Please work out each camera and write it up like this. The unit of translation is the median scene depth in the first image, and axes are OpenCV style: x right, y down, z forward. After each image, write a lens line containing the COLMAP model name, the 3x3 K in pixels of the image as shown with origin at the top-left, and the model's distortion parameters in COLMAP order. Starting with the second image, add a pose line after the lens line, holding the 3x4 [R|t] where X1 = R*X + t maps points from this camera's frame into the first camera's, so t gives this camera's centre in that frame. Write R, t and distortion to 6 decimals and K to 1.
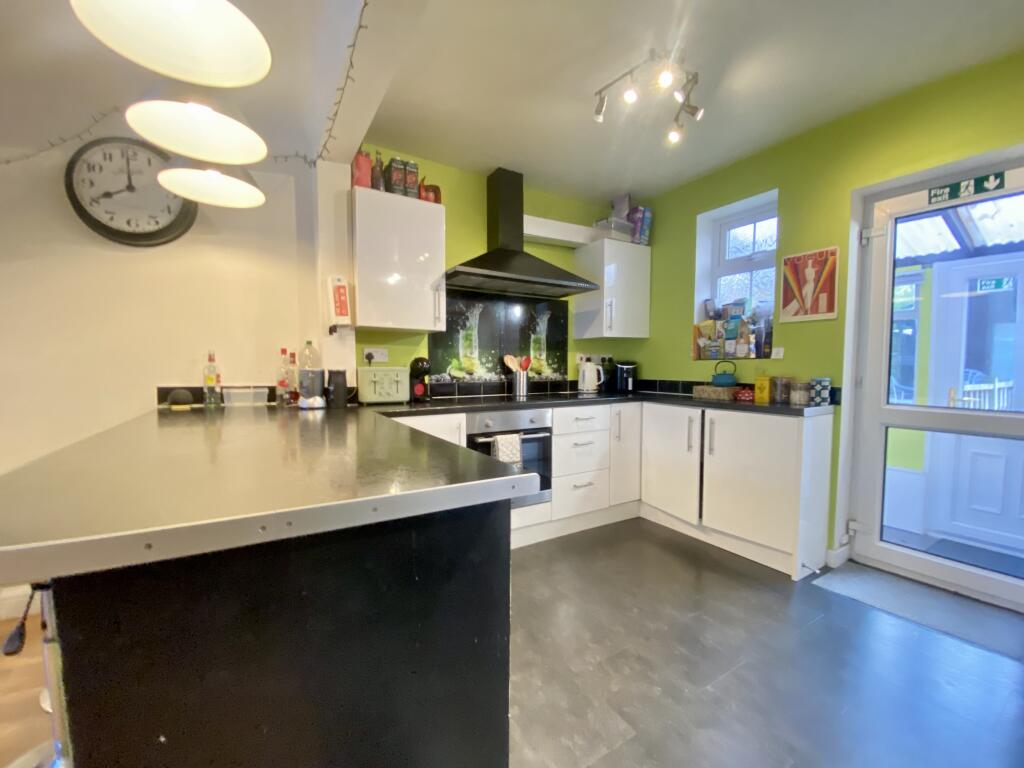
lens RADIAL K [[408.6, 0, 512.0], [0, 408.6, 384.0], [0, 0, 1]] dist [0.000966, -0.014651]
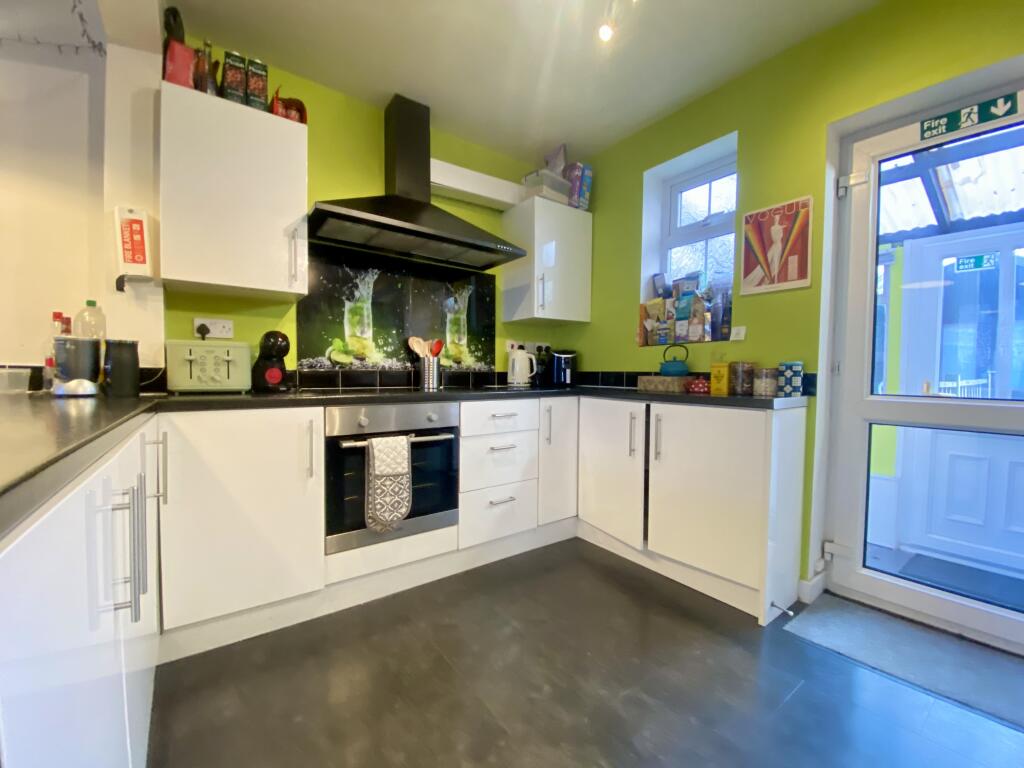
lens RADIAL K [[410.8, 0, 512.0], [0, 410.8, 384.0], [0, 0, 1]] dist [-0.001057, -0.013684]
pose [[0.996073, 0.005604, 0.088360, 0.136620], [-0.004479, 0.999906, -0.012924, 0.037085], [-0.088424, 0.012478, 0.996005, 0.234386]]
